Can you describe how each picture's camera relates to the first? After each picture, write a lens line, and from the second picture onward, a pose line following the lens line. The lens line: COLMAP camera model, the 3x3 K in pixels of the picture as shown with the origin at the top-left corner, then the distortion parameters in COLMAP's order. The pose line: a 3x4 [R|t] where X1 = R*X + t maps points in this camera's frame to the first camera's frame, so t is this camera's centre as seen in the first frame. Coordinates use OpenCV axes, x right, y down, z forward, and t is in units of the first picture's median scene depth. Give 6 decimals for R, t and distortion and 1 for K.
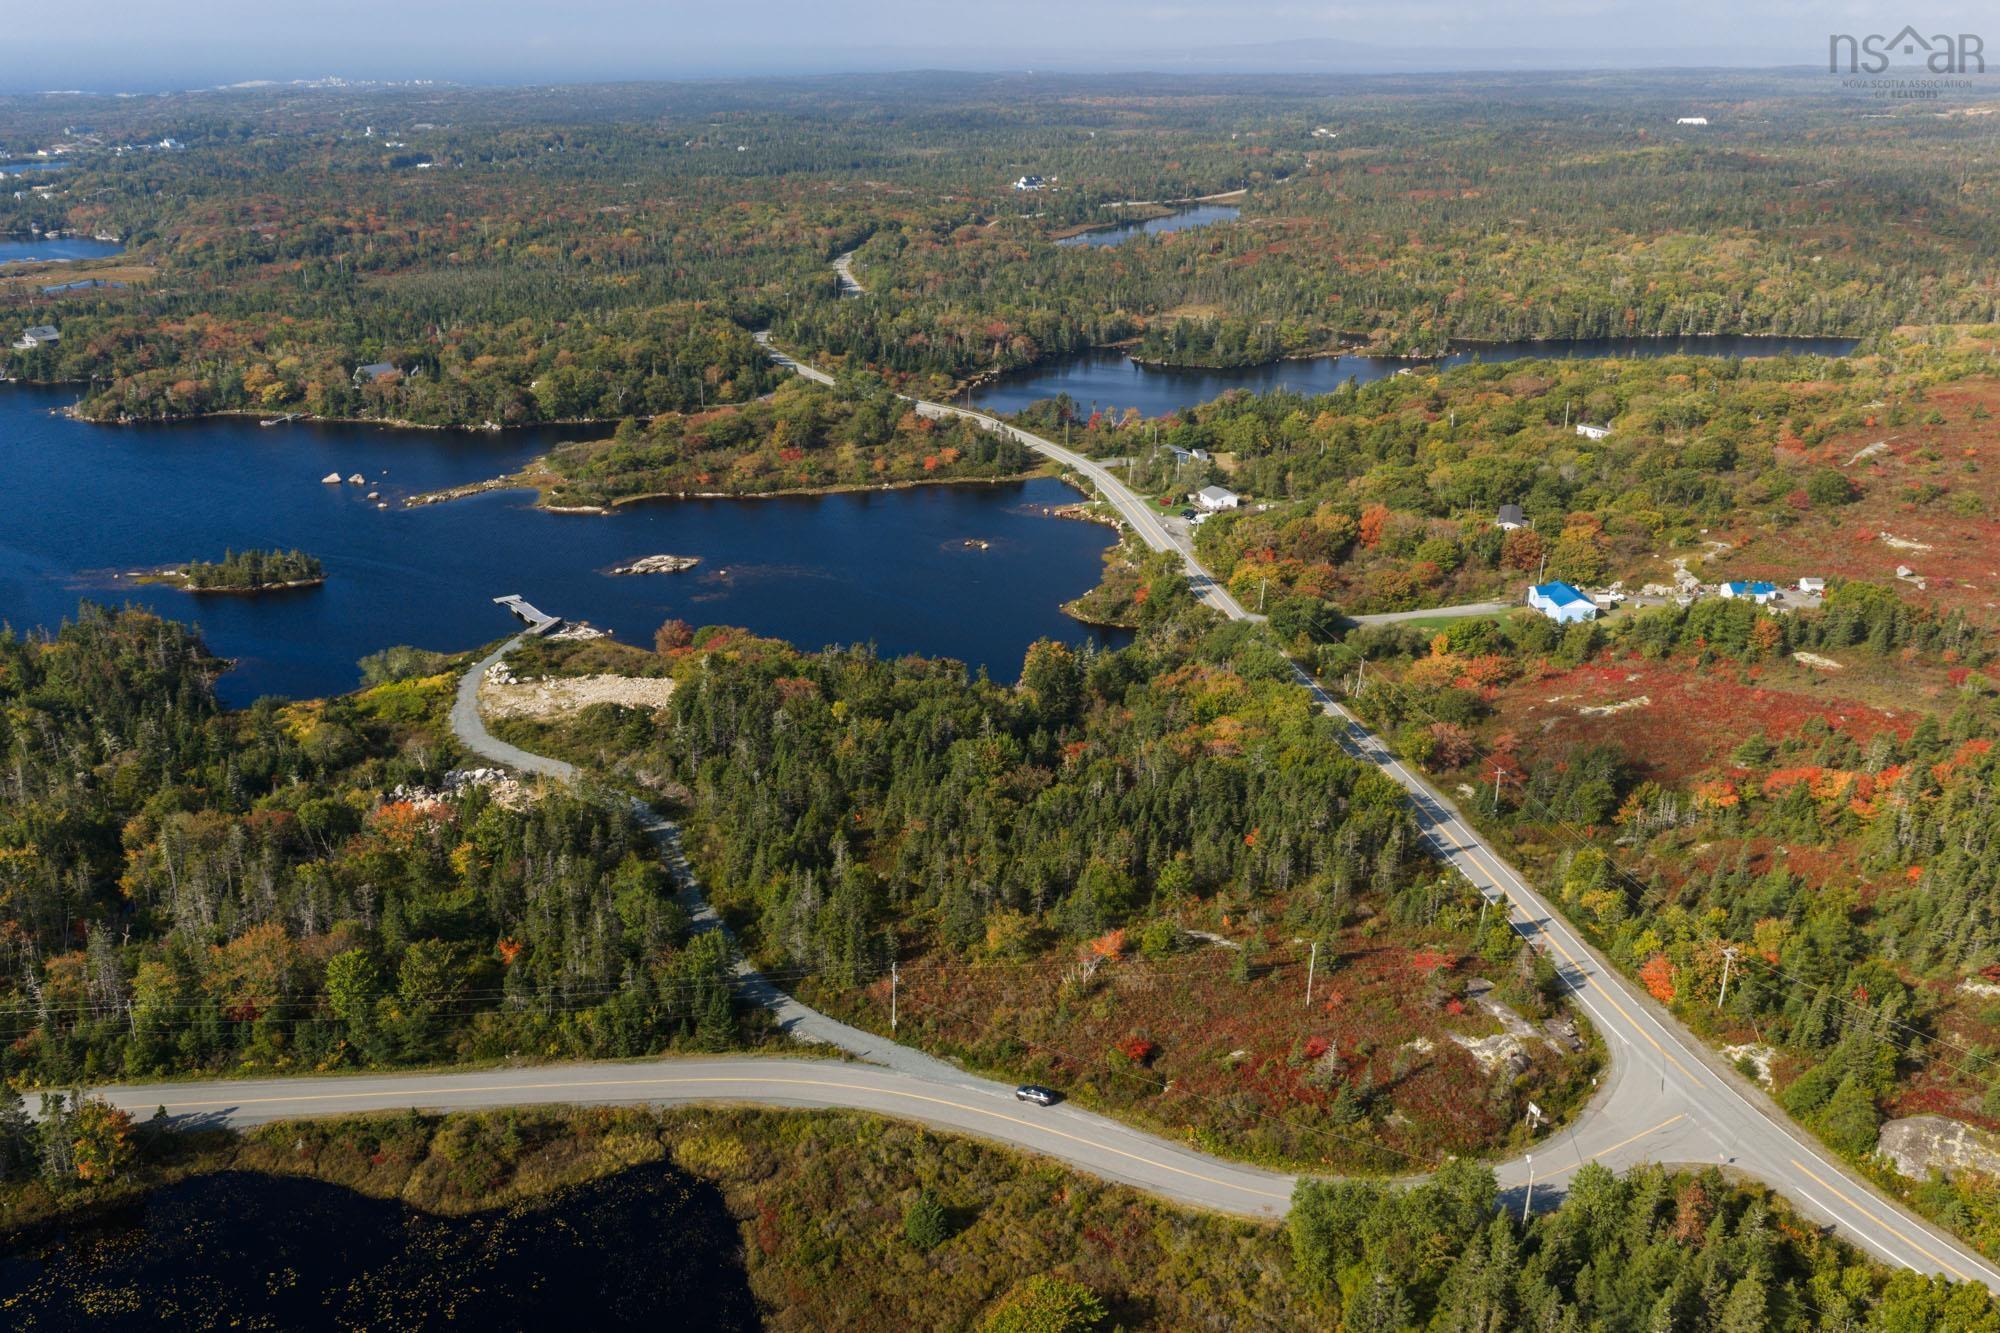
lens RADIAL K [[1645.5, 0, 1010.6], [0, 1645.5, 666.0], [0, 0, 1]] dist [0.026402, -0.043937]
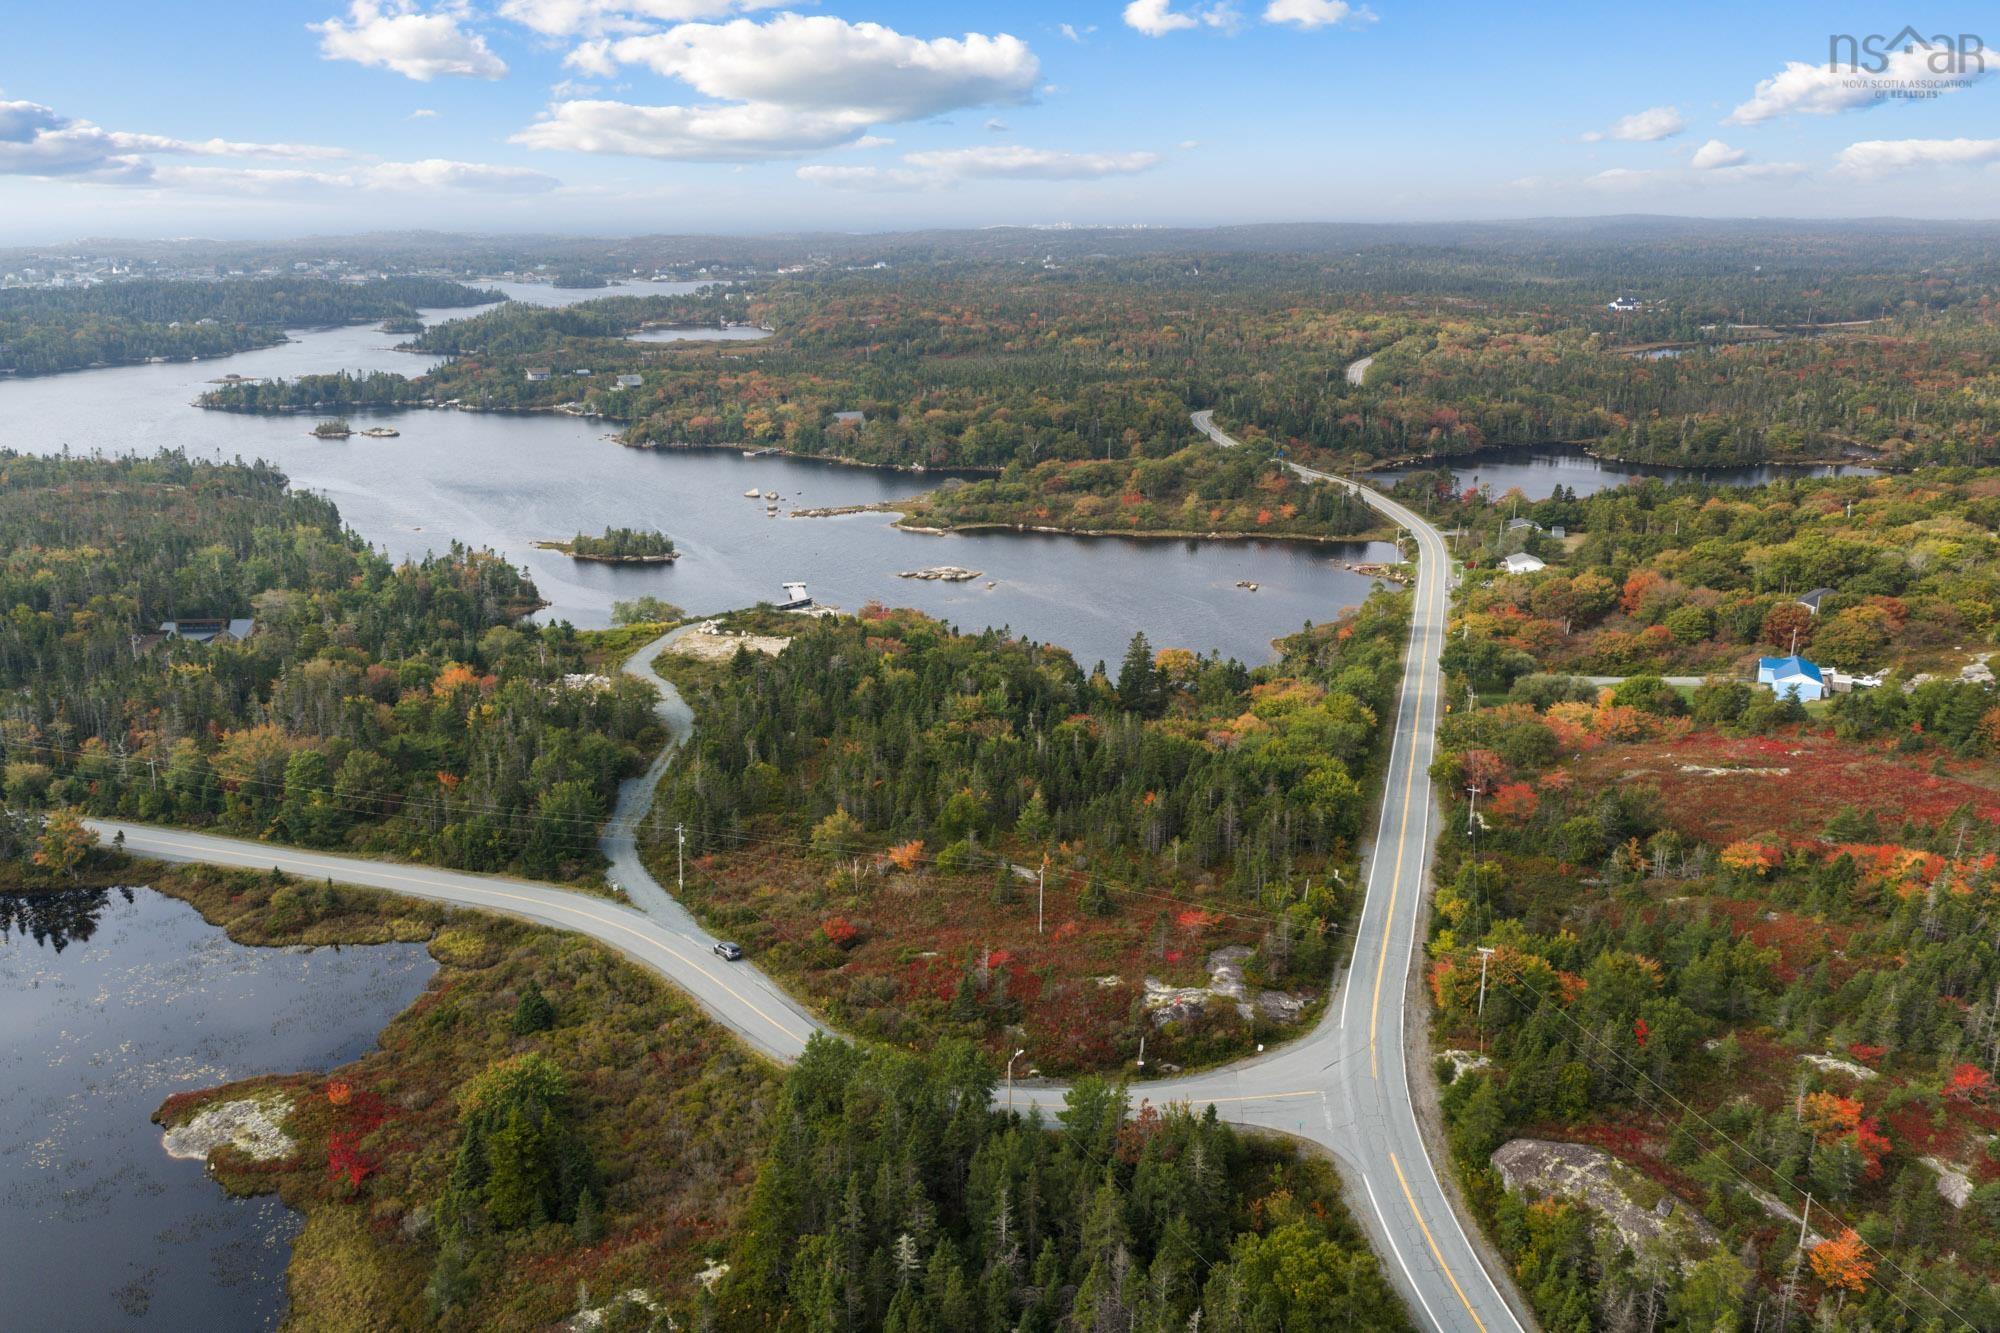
lens RADIAL K [[1631.8, 0, 1011.4], [0, 1631.8, 660.6], [0, 0, 1]] dist [0.038591, -0.099074]
pose [[0.914737, 0.105805, -0.389950, 0.216512], [-0.138523, 0.988737, -0.056669, 0.042764], [0.379562, 0.105854, 0.919090, 0.035622]]
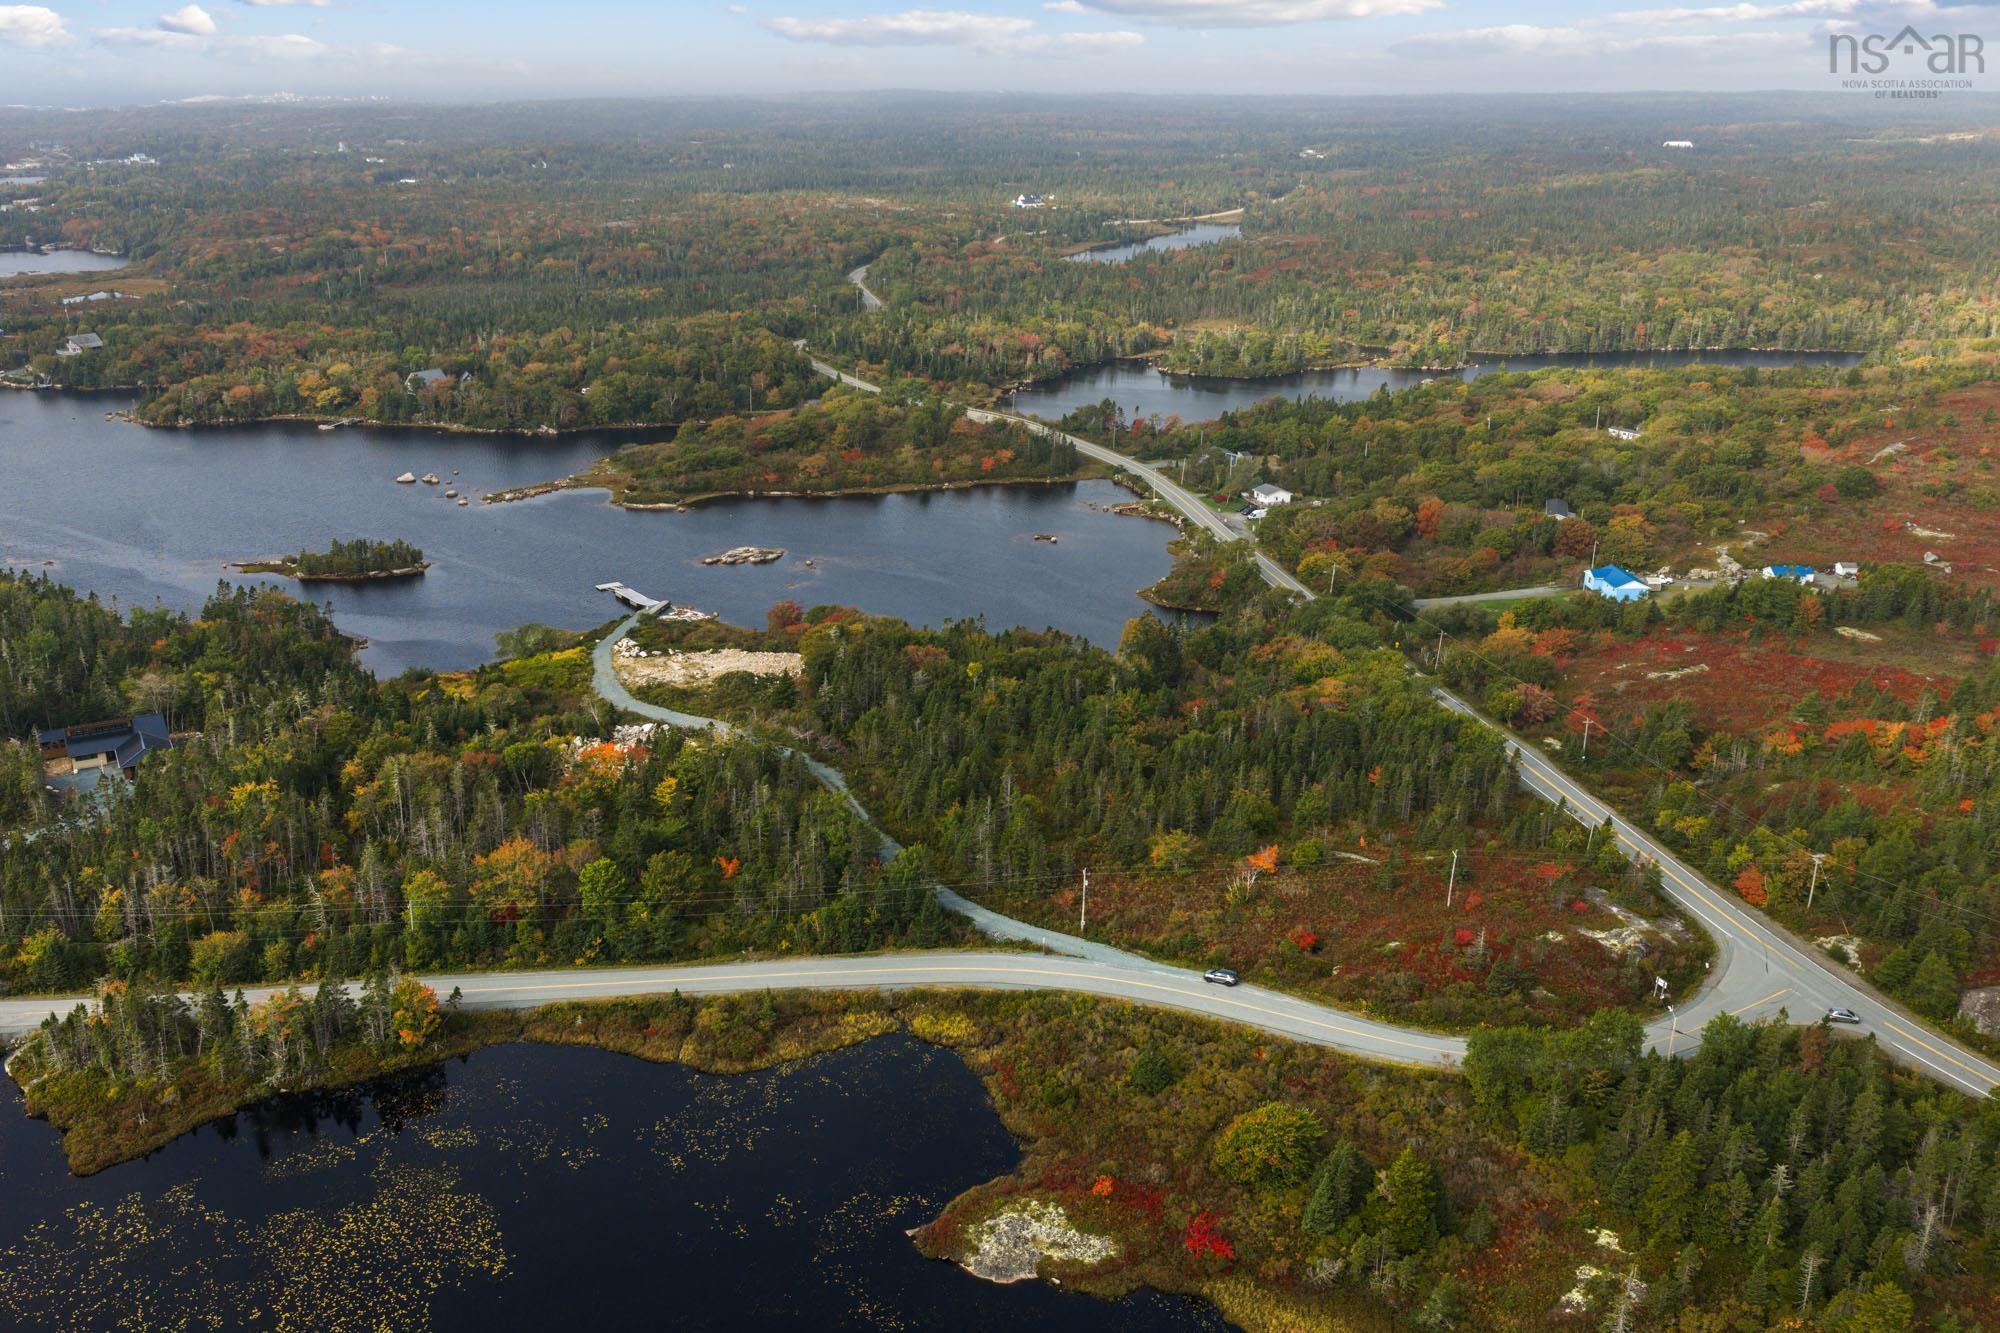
lens RADIAL K [[1697.7, 0, 1012.5], [0, 1697.7, 663.8], [0, 0, 1]] dist [0.029793, -0.054520]
pose [[0.999752, -0.001114, 0.022236, -0.059282], [0.001590, 0.999769, -0.021419, 0.026295], [-0.022207, 0.021449, 0.999523, -0.066681]]
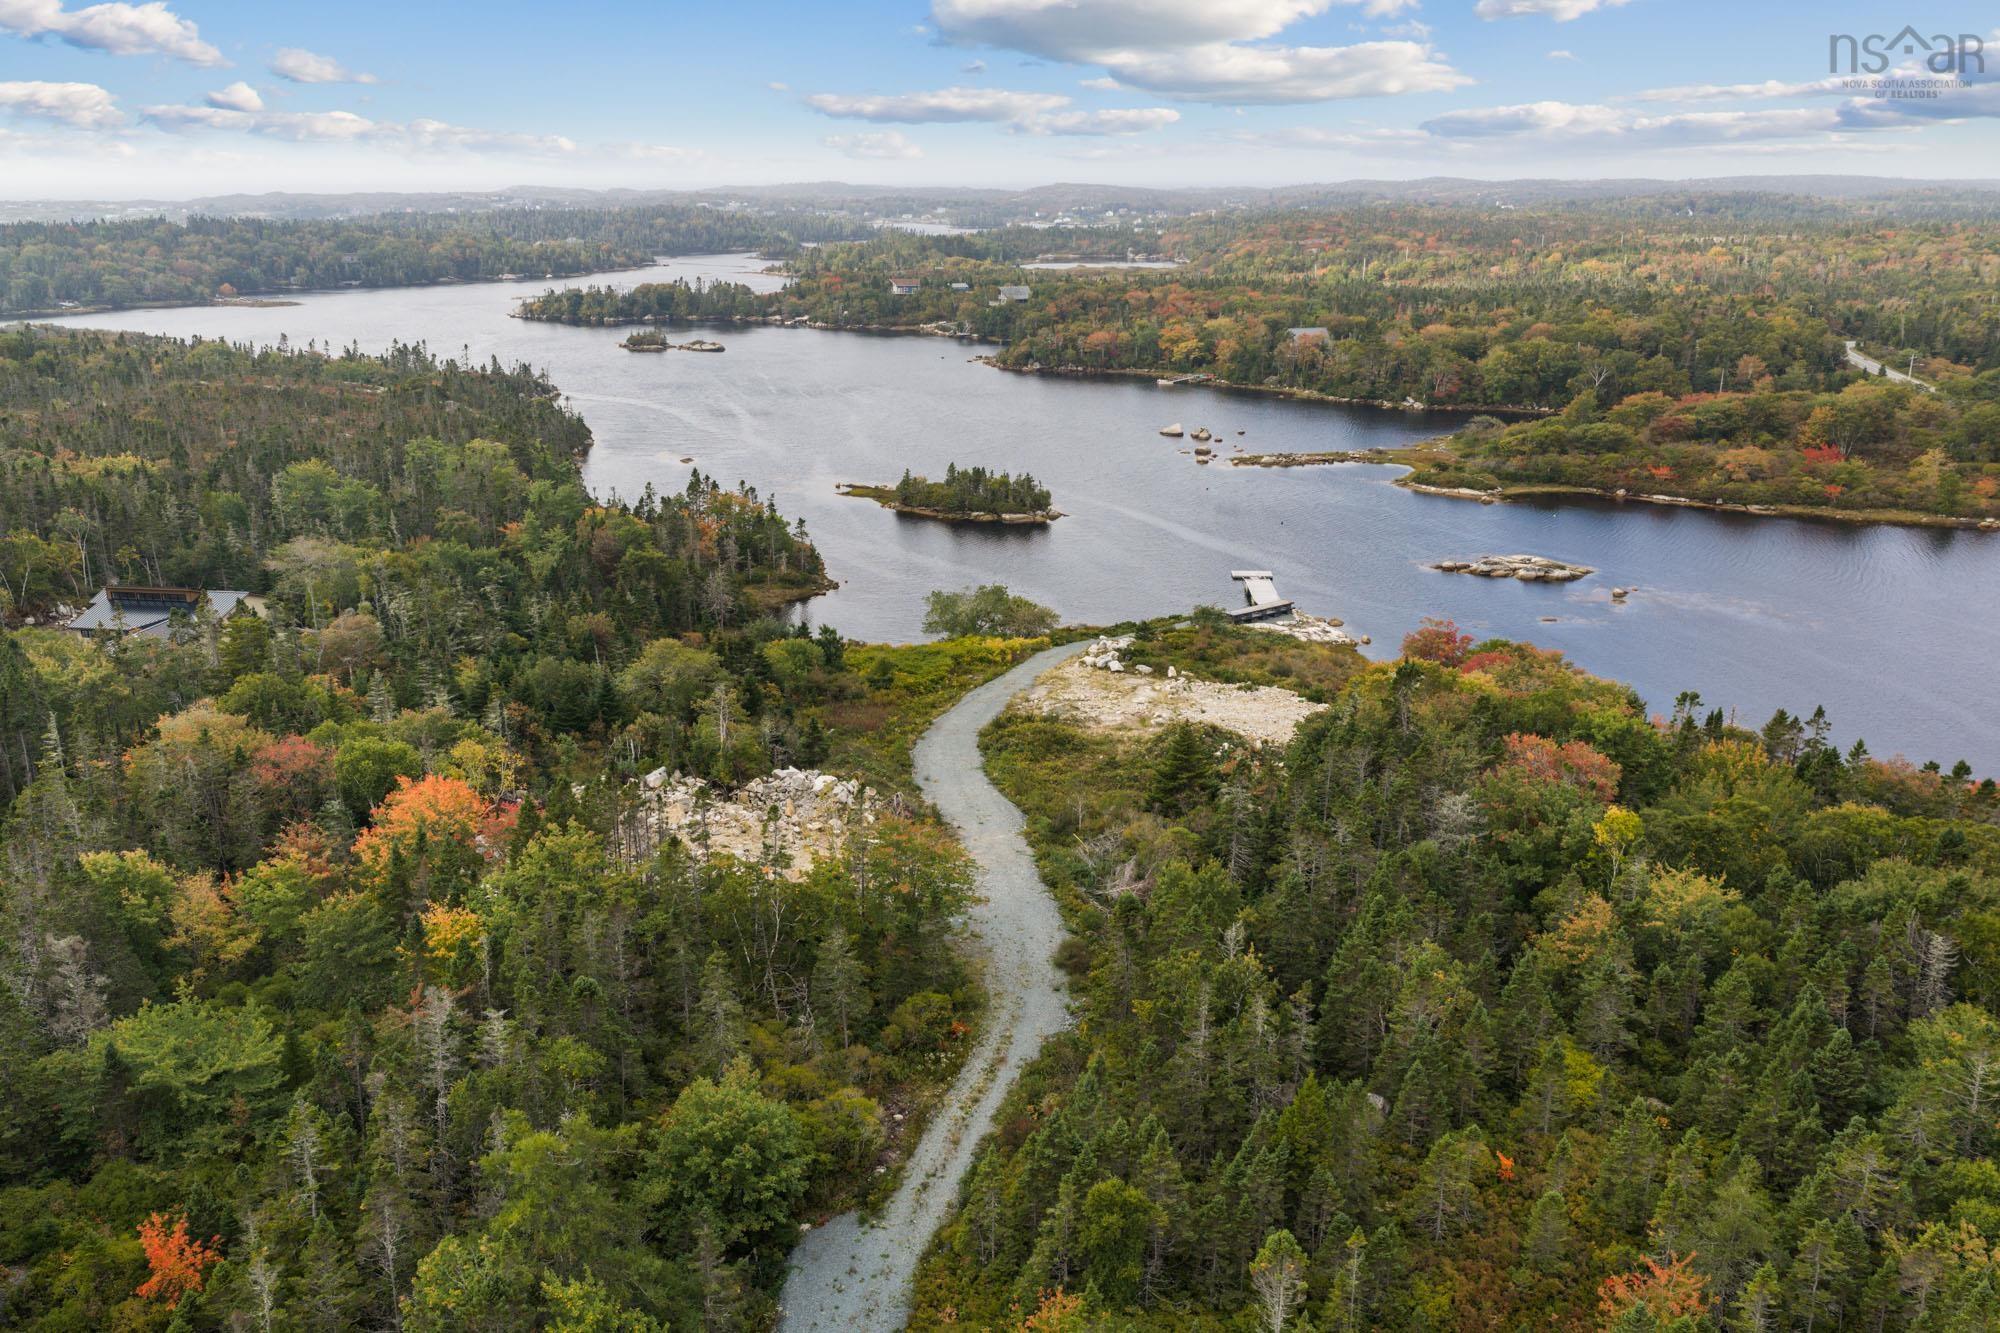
lens RADIAL K [[1645.5, 0, 1010.6], [0, 1645.5, 666.0], [0, 0, 1]] dist [0.026402, -0.043937]
pose [[0.793817, 0.170625, -0.583731, -0.002359], [-0.209850, 0.977734, 0.000418, 0.010818], [0.570804, 0.122164, 0.811947, 0.354460]]
